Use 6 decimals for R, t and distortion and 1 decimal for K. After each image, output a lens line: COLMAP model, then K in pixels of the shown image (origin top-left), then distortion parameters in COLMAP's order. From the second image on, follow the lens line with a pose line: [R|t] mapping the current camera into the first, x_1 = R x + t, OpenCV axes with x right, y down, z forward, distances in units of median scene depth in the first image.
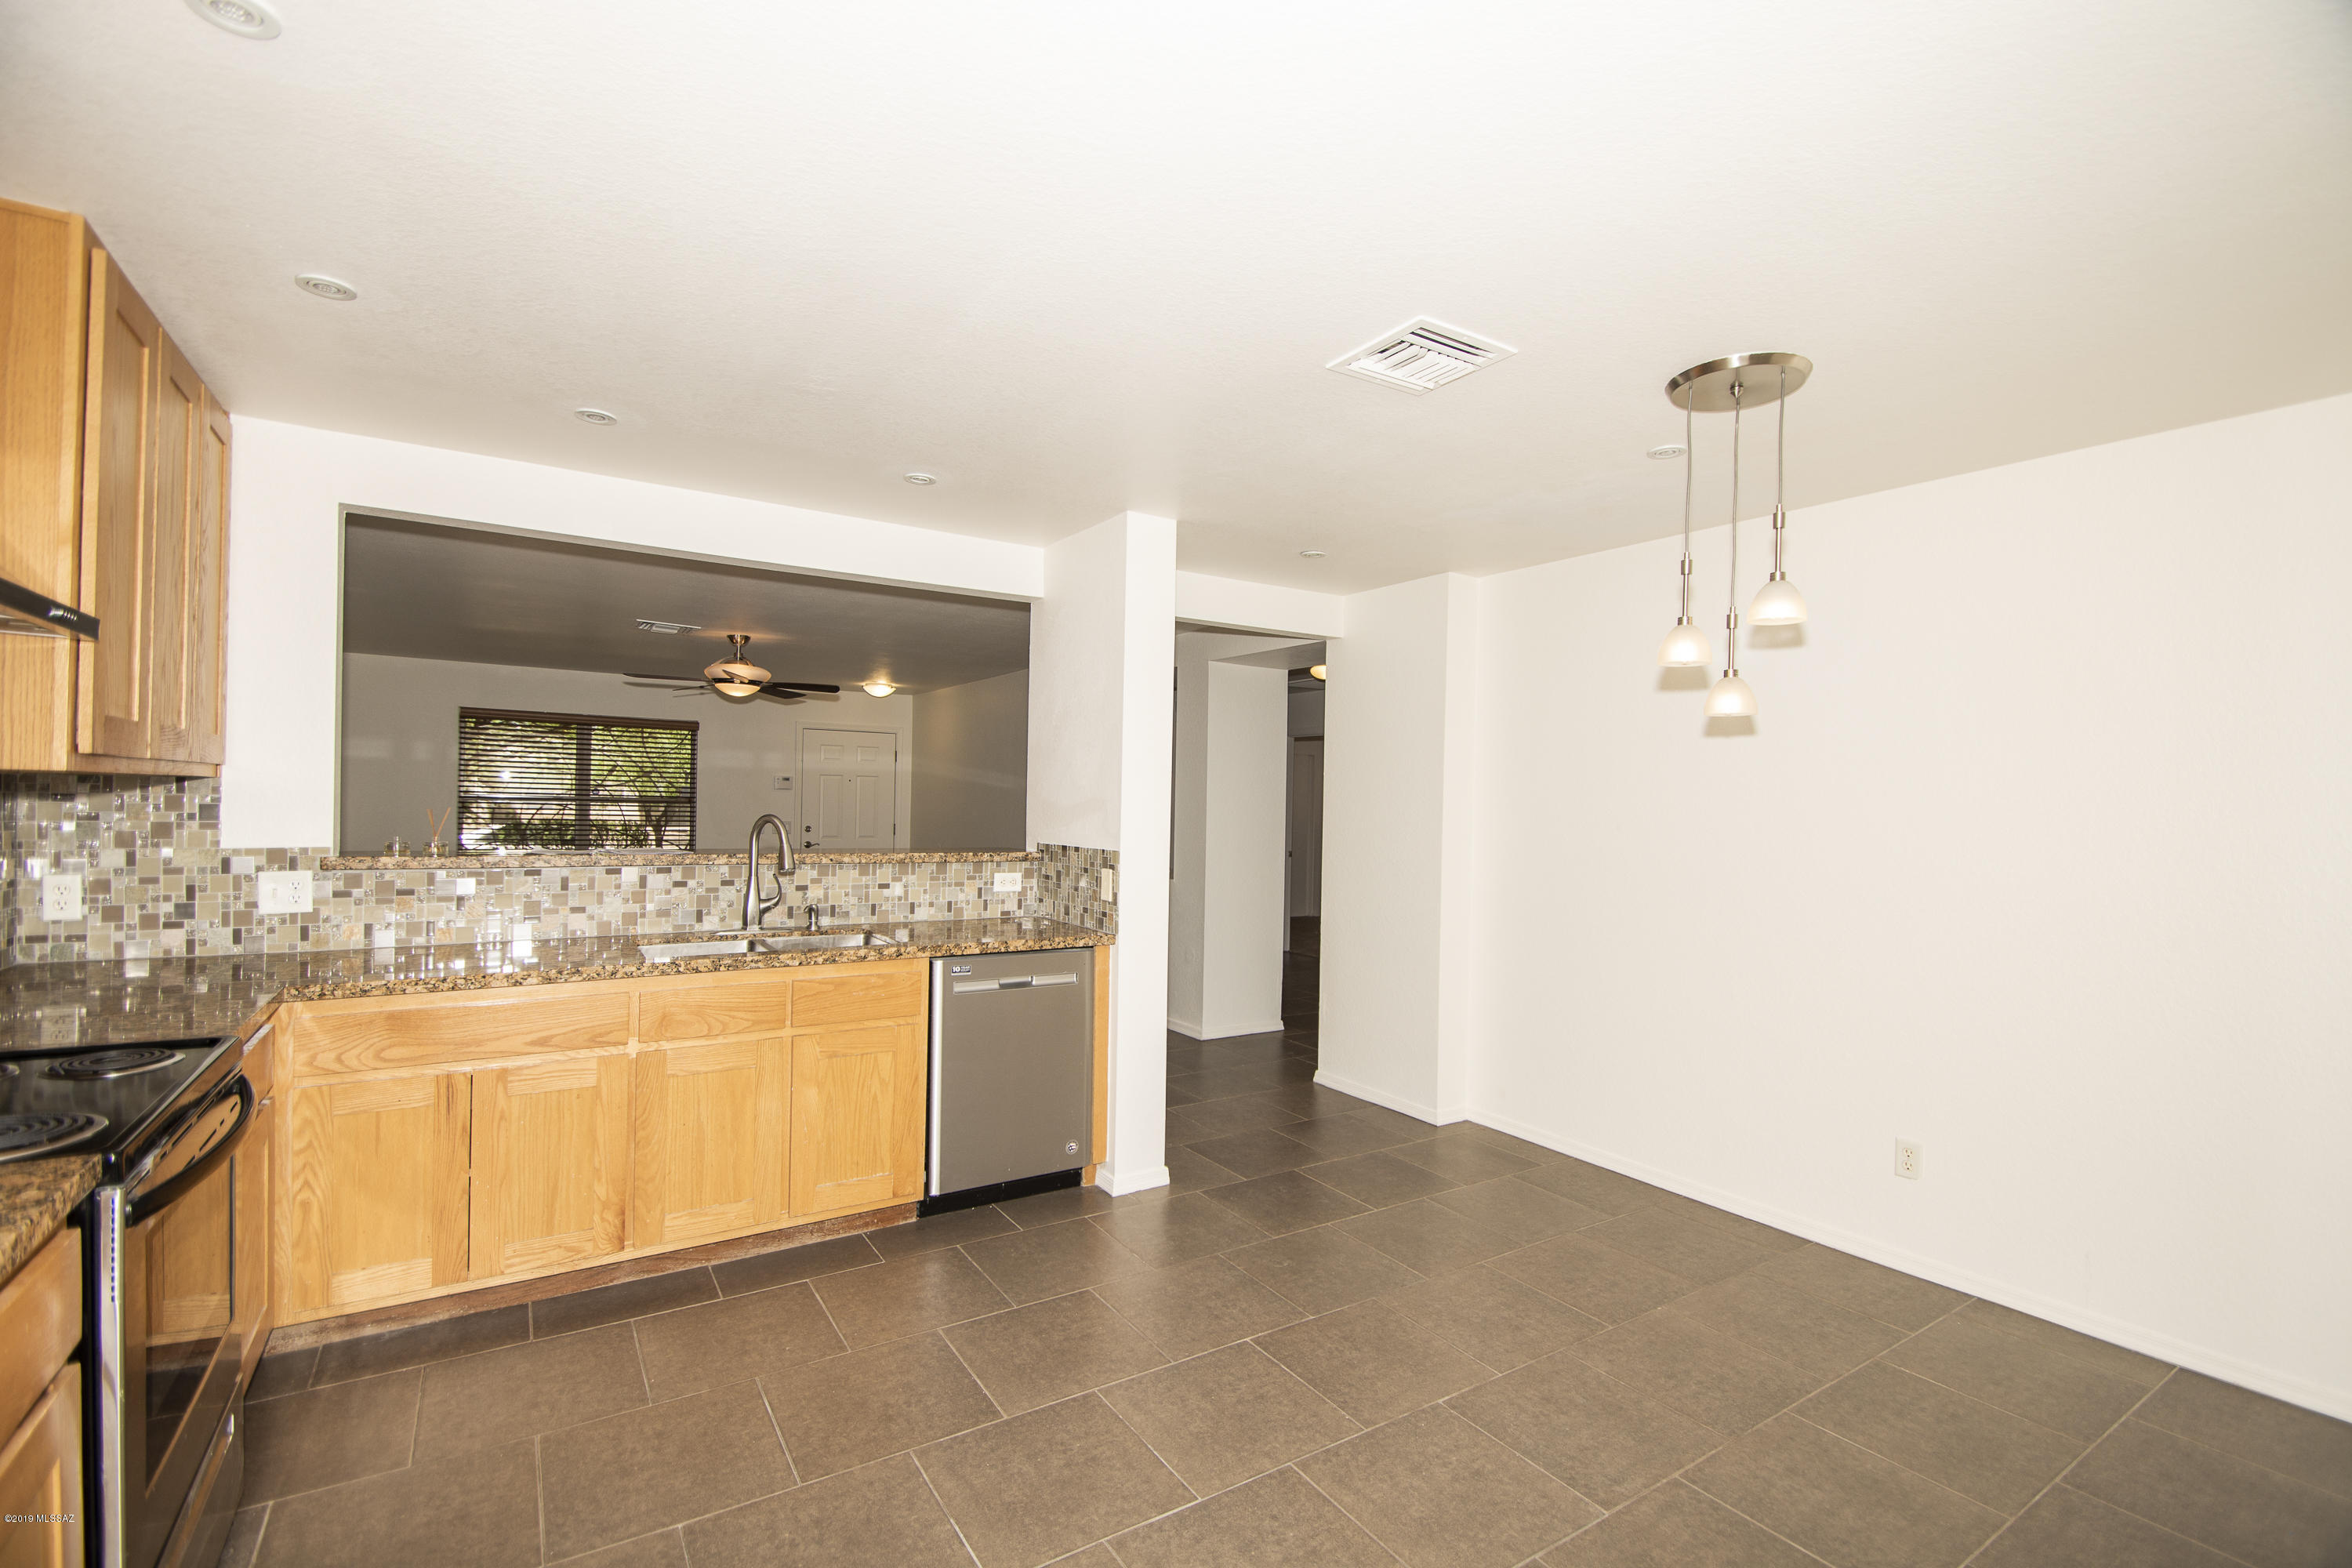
lens RADIAL K [[1031.2, 0, 1168.4], [0, 1031.2, 800.9], [0, 0, 1]] dist [0.009553, -0.010711]
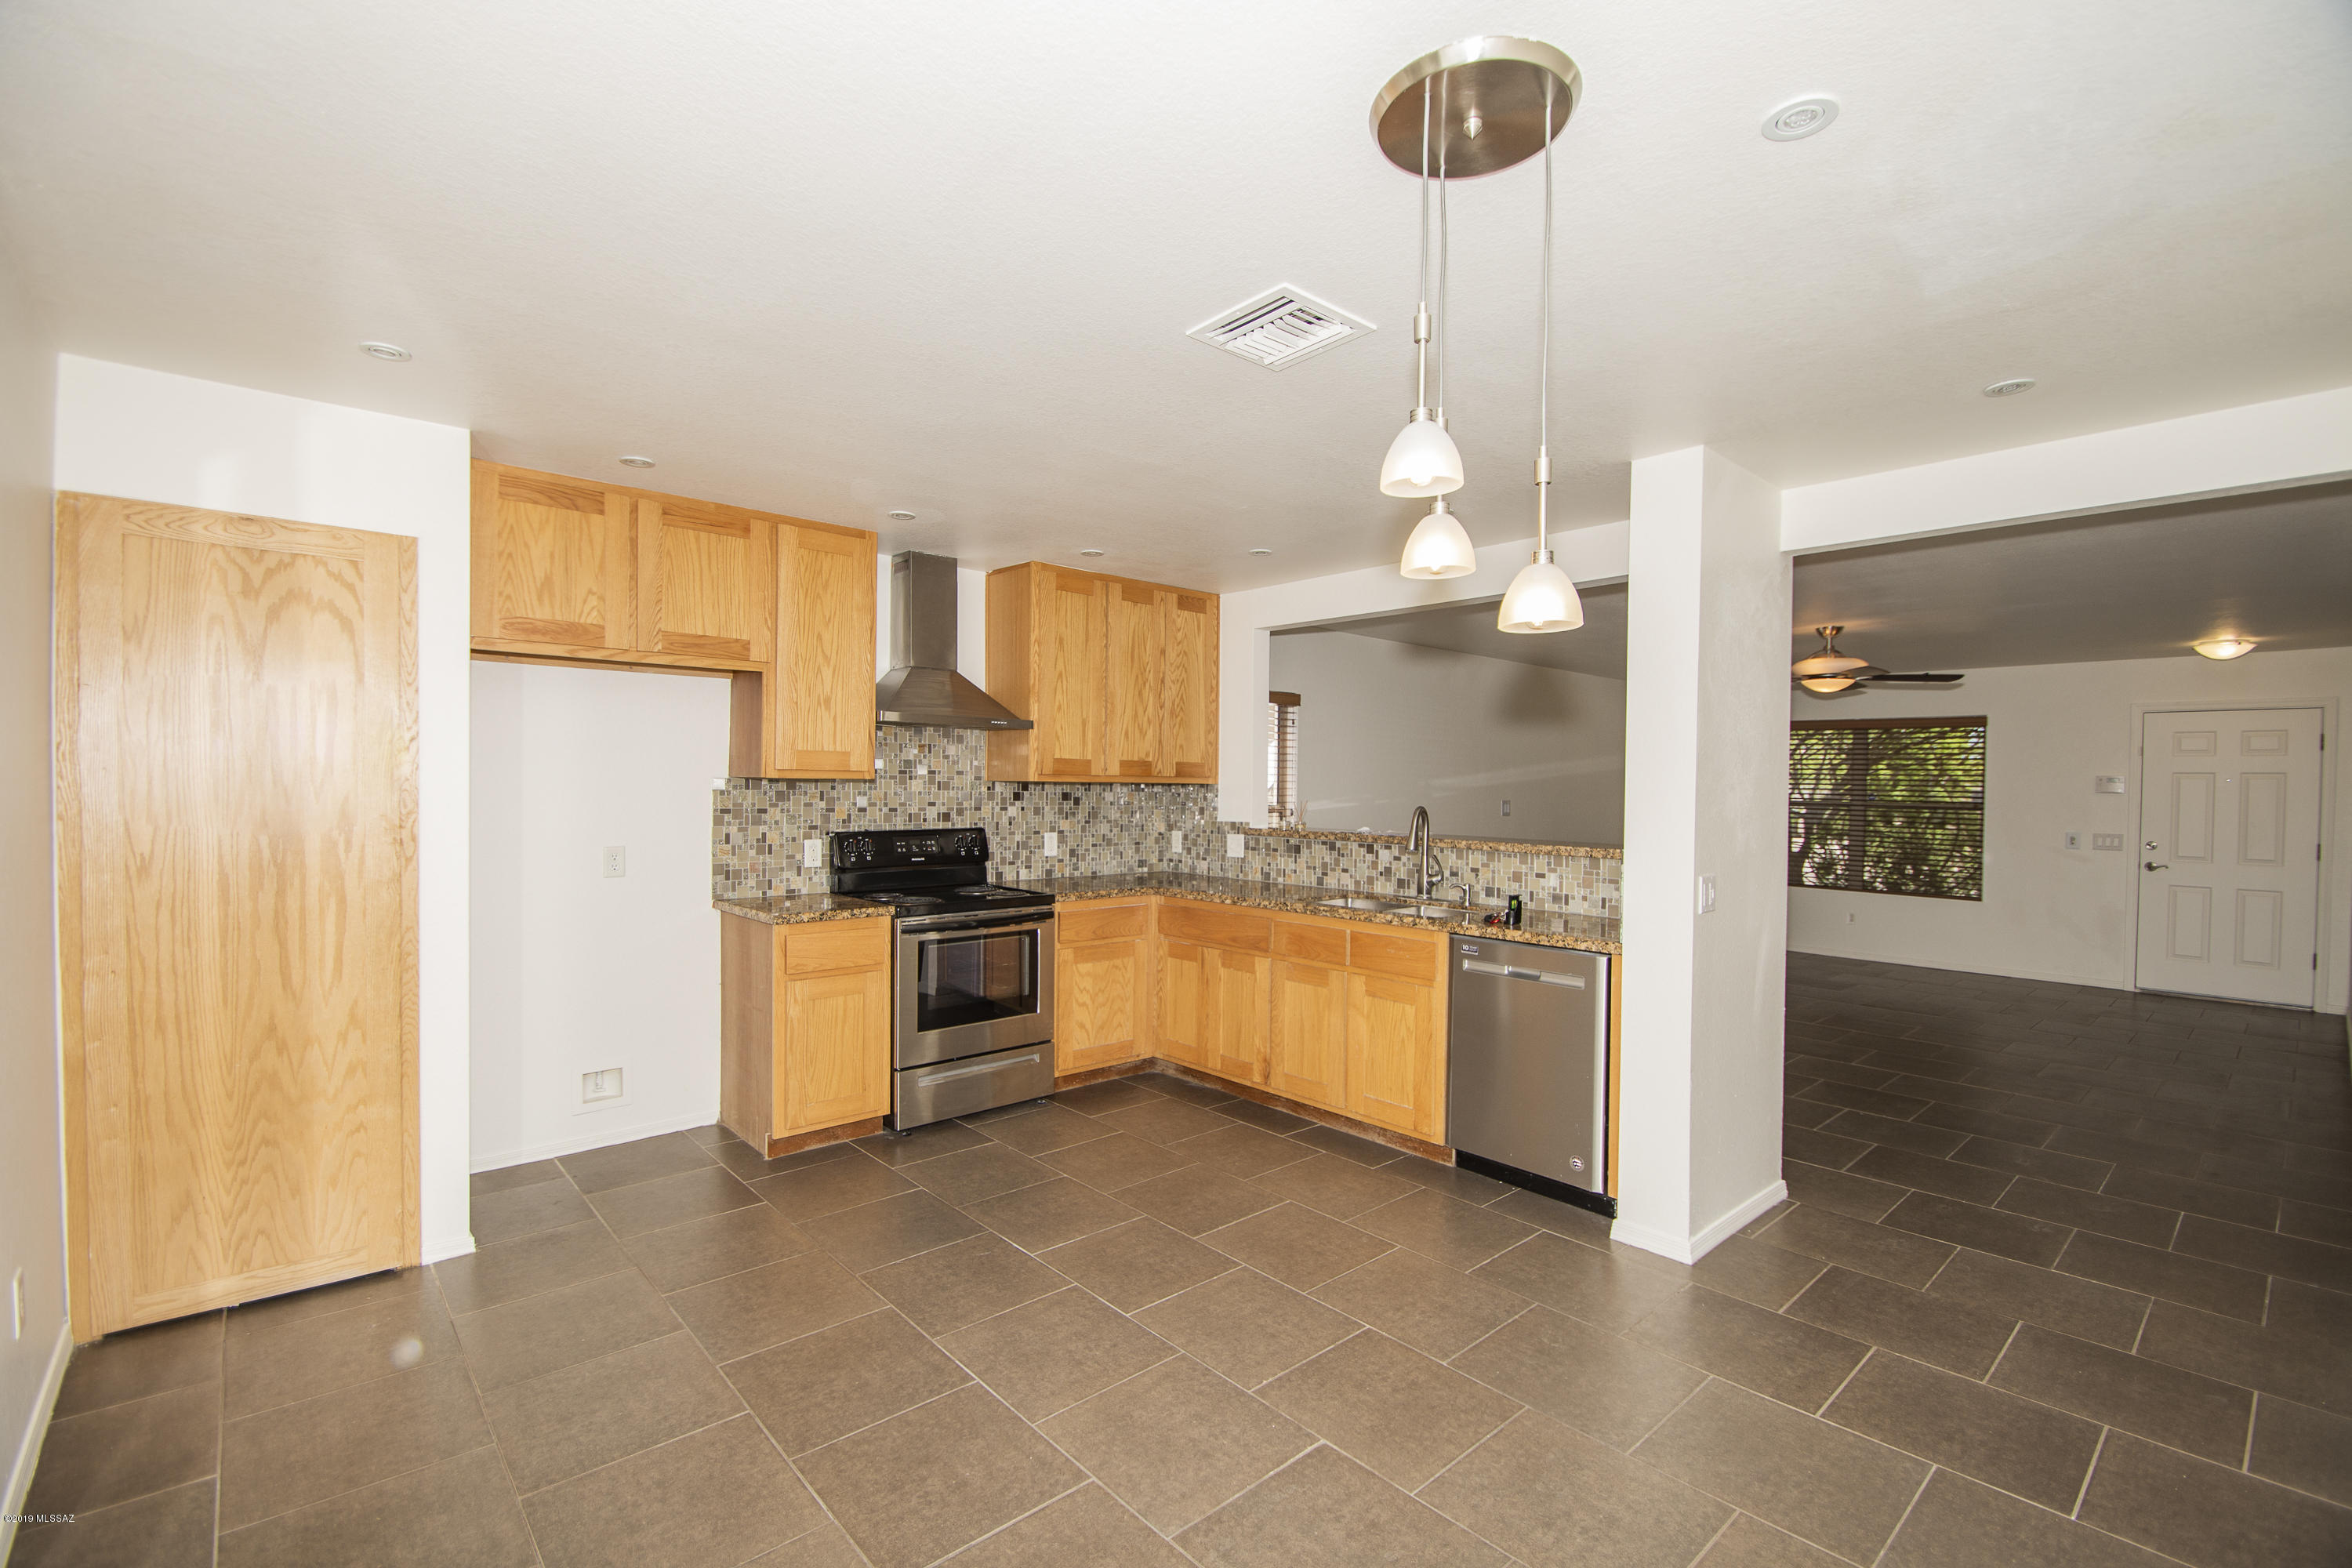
lens RADIAL K [[1031.2, 0, 1168.4], [0, 1031.2, 800.4], [0, 0, 1]] dist [0.009553, -0.010711]
pose [[0.154675, -0.004270, -0.987956, 0.761509], [-0.009812, 0.999935, -0.005858, 0.015481], [0.987917, 0.010600, 0.154623, 0.477963]]
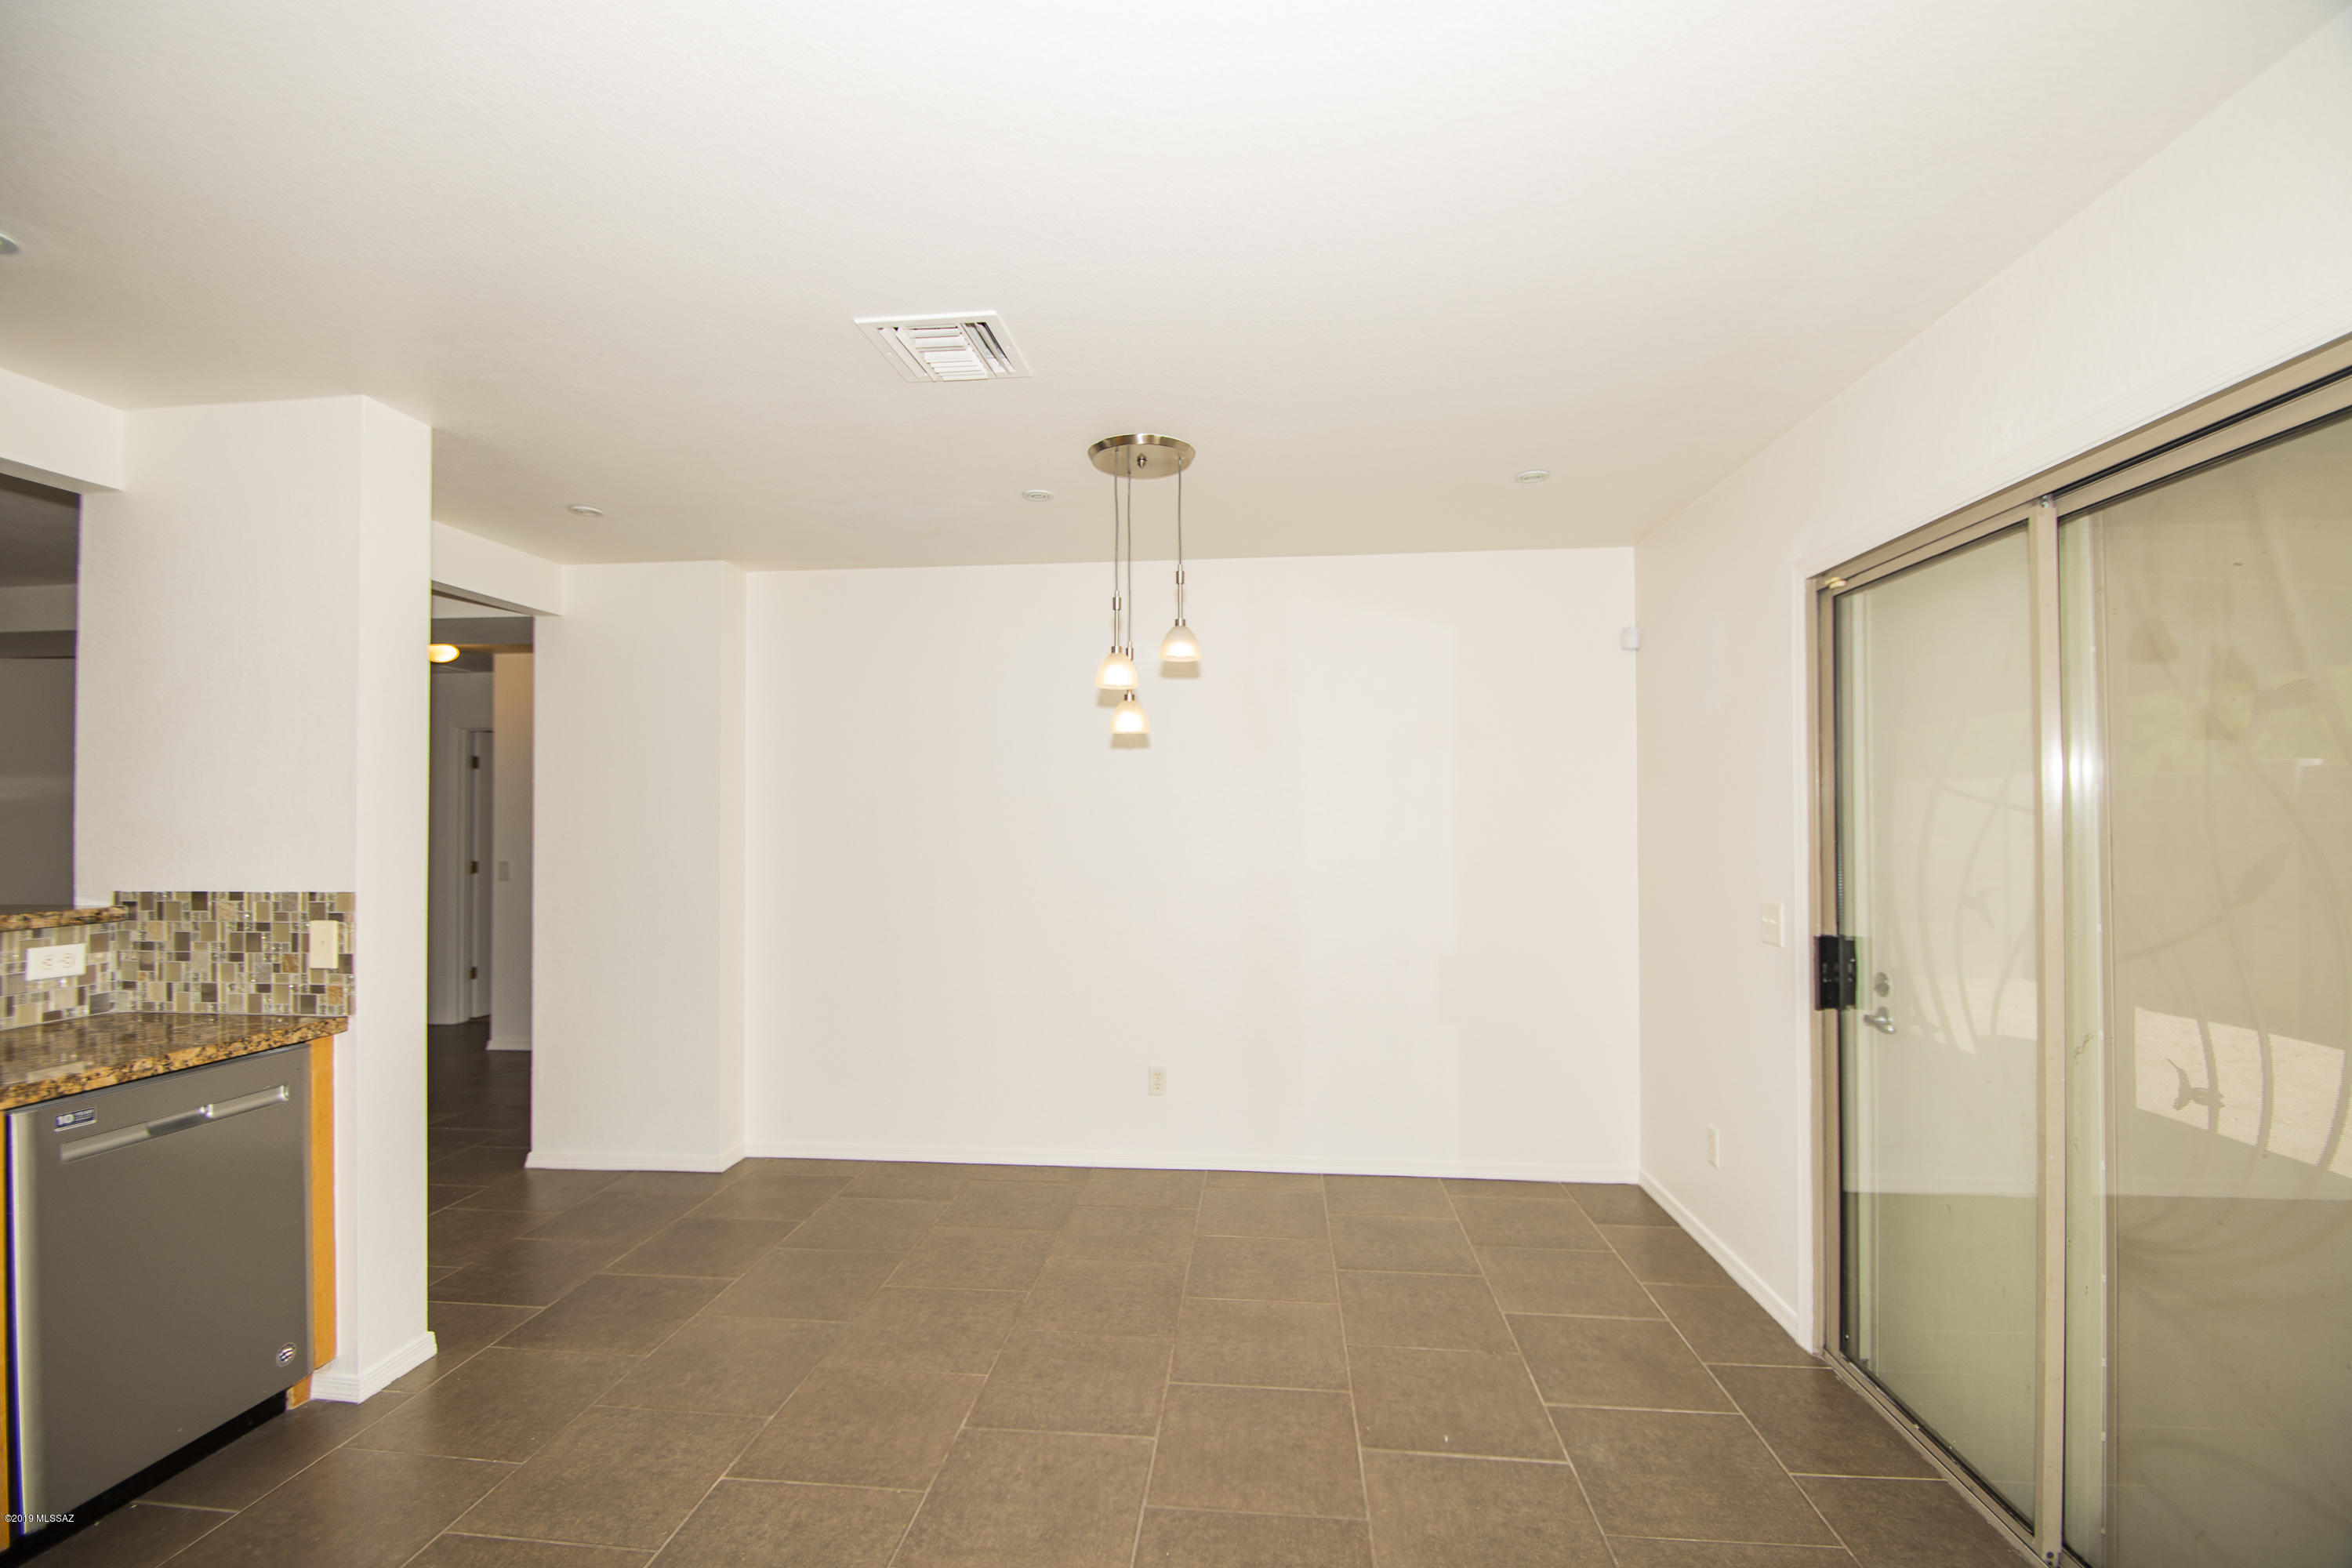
lens RADIAL K [[1031.2, 0, 1161.3], [0, 1031.2, 795.2], [0, 0, 1]] dist [0.009553, -0.010711]
pose [[0.618224, -0.004055, 0.785992, -0.253816], [0.017359, 0.999813, -0.008496, -0.000023], [-0.785810, 0.018896, 0.618179, 0.161296]]
